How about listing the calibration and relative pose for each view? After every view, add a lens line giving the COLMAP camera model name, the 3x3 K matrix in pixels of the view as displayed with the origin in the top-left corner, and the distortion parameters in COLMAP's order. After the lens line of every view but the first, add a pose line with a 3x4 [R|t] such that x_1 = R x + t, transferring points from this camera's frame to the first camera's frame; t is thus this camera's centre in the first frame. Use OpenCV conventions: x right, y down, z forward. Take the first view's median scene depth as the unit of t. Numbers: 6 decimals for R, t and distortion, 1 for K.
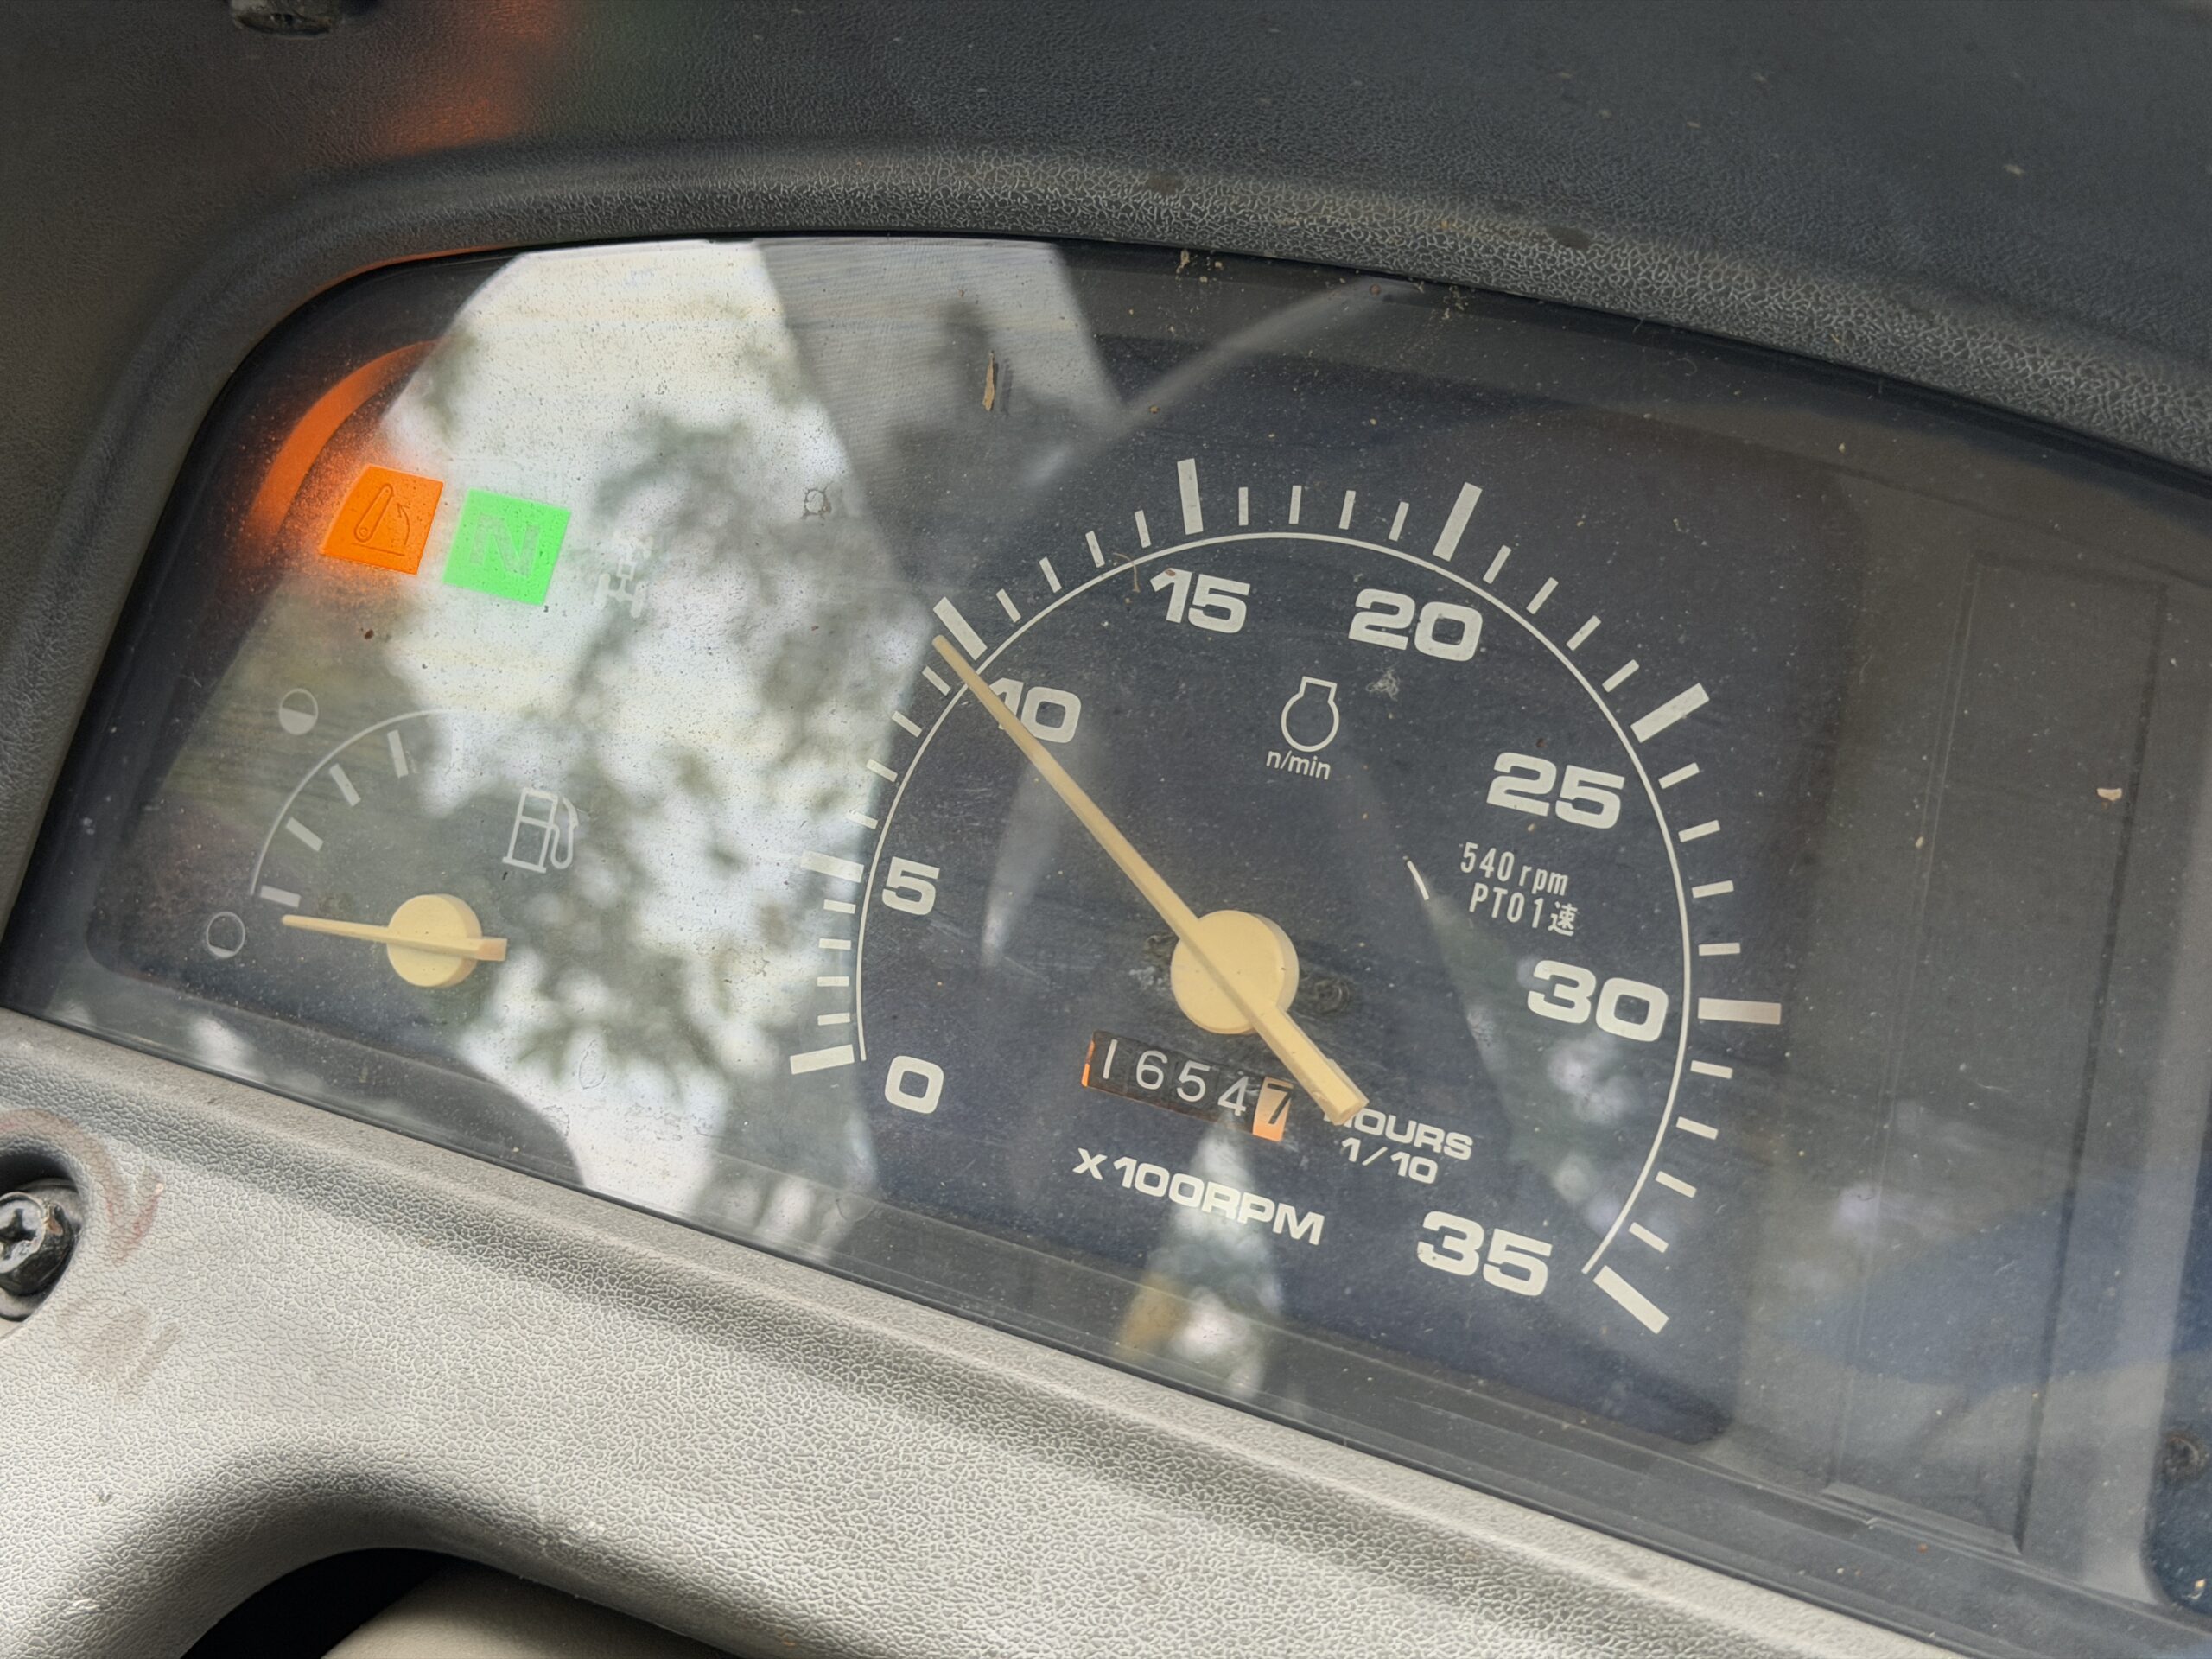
lens RADIAL K [[3212.5, 0, 1086.1], [0, 3212.5, 868.4], [0, 0, 1]] dist [0.117729, -0.139886]
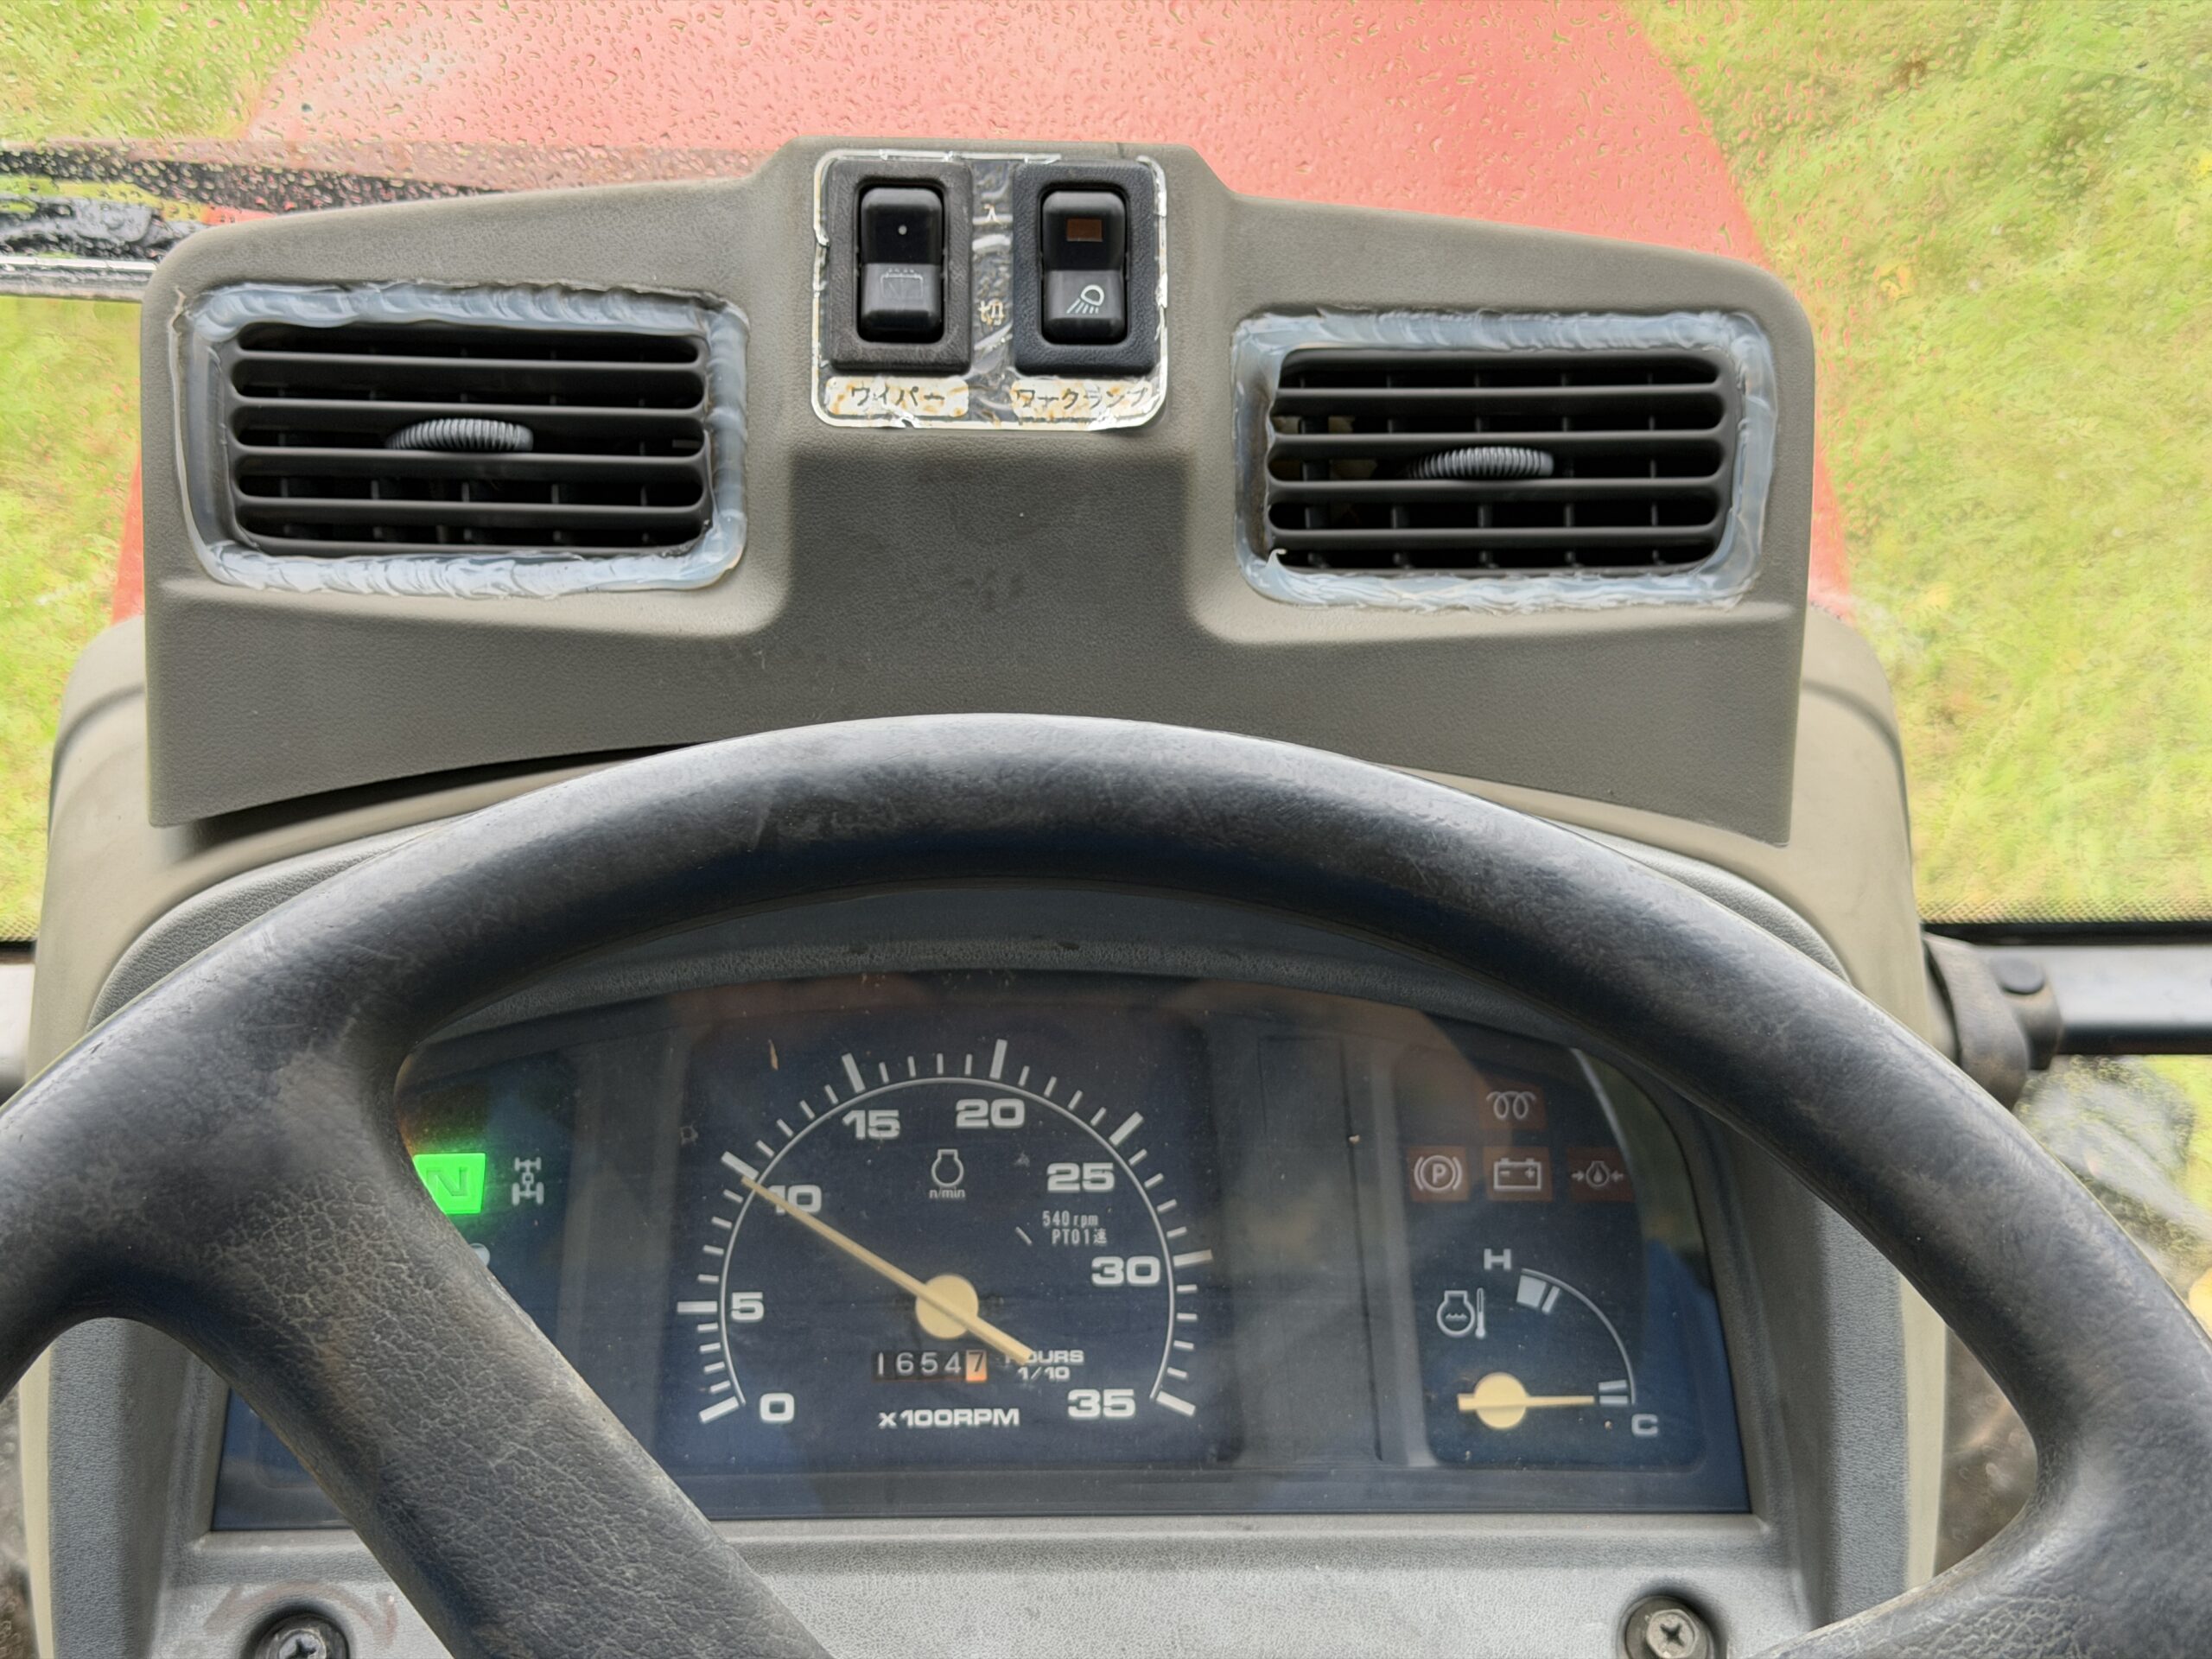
lens RADIAL K [[3136.9, 0, 1106.0], [0, 3136.9, 829.5], [0, 0, 1]] dist [0.120905, -0.081422]
pose [[0.865797, -0.234301, 0.442153, -0.673957], [0.228112, 0.971257, 0.068002, -0.371236], [-0.445377, 0.041984, 0.894358, -0.815433]]
